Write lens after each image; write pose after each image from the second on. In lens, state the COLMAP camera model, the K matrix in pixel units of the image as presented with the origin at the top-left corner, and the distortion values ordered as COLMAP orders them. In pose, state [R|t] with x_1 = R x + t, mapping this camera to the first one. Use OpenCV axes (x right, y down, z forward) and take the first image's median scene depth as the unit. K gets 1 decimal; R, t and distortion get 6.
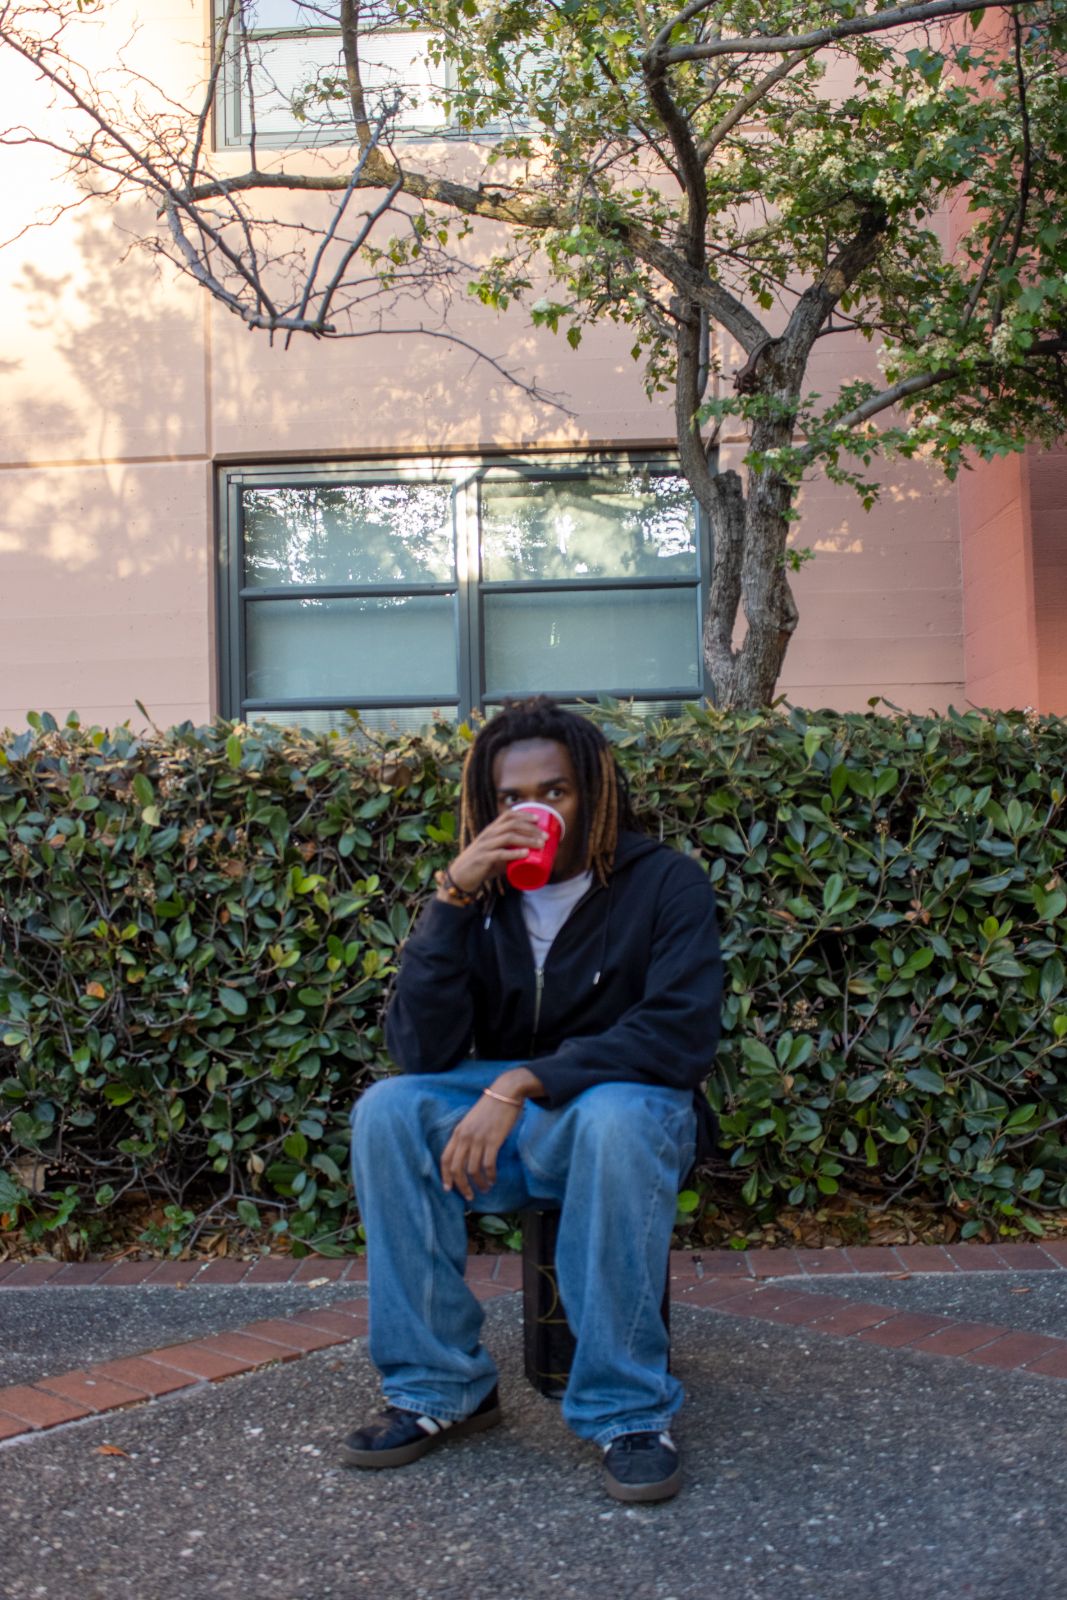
lens RADIAL K [[1644.4, 0, 534.0], [0, 1644.4, 802.8], [0, 0, 1]] dist [-0.081502, 0.000000]
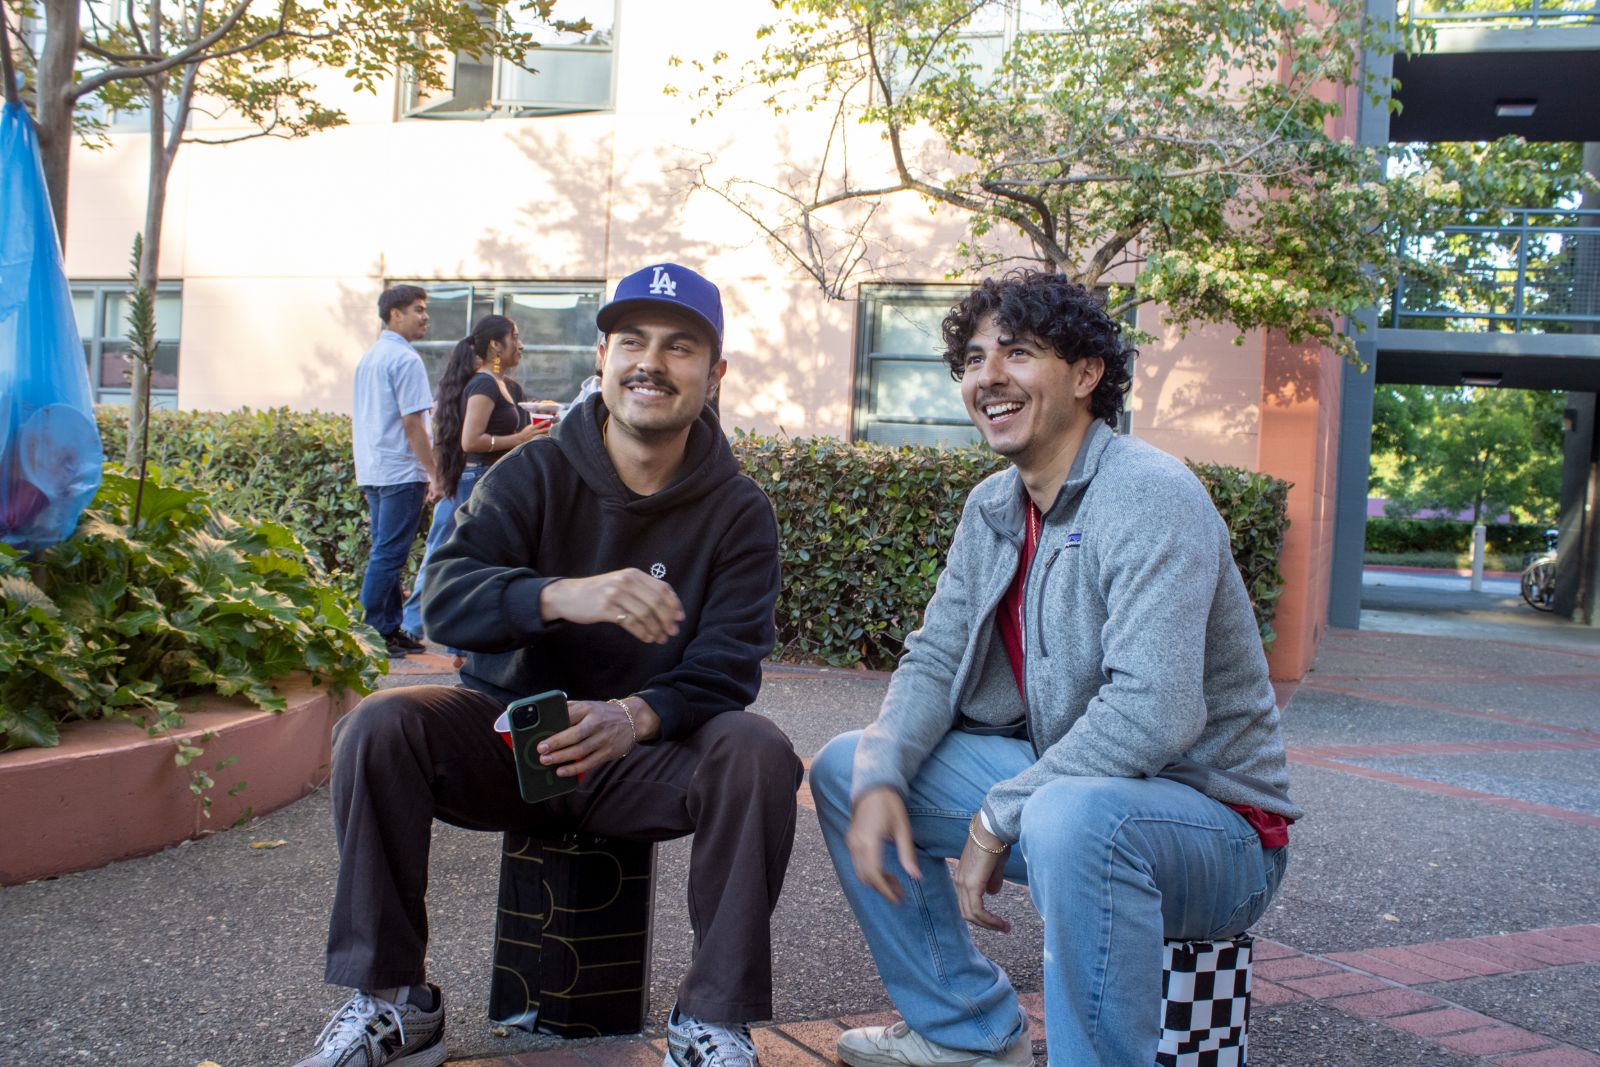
lens RADIAL K [[1644.4, 0, 799.8], [0, 1644.4, 531.7], [0, 0, 1]] dist [-0.081502, 0.000000]
pose [[0.949578, 0.086721, -0.301300, 0.533063], [-0.074502, 0.995873, 0.051833, -0.038118], [0.304551, -0.026772, 0.952120, -1.297632]]
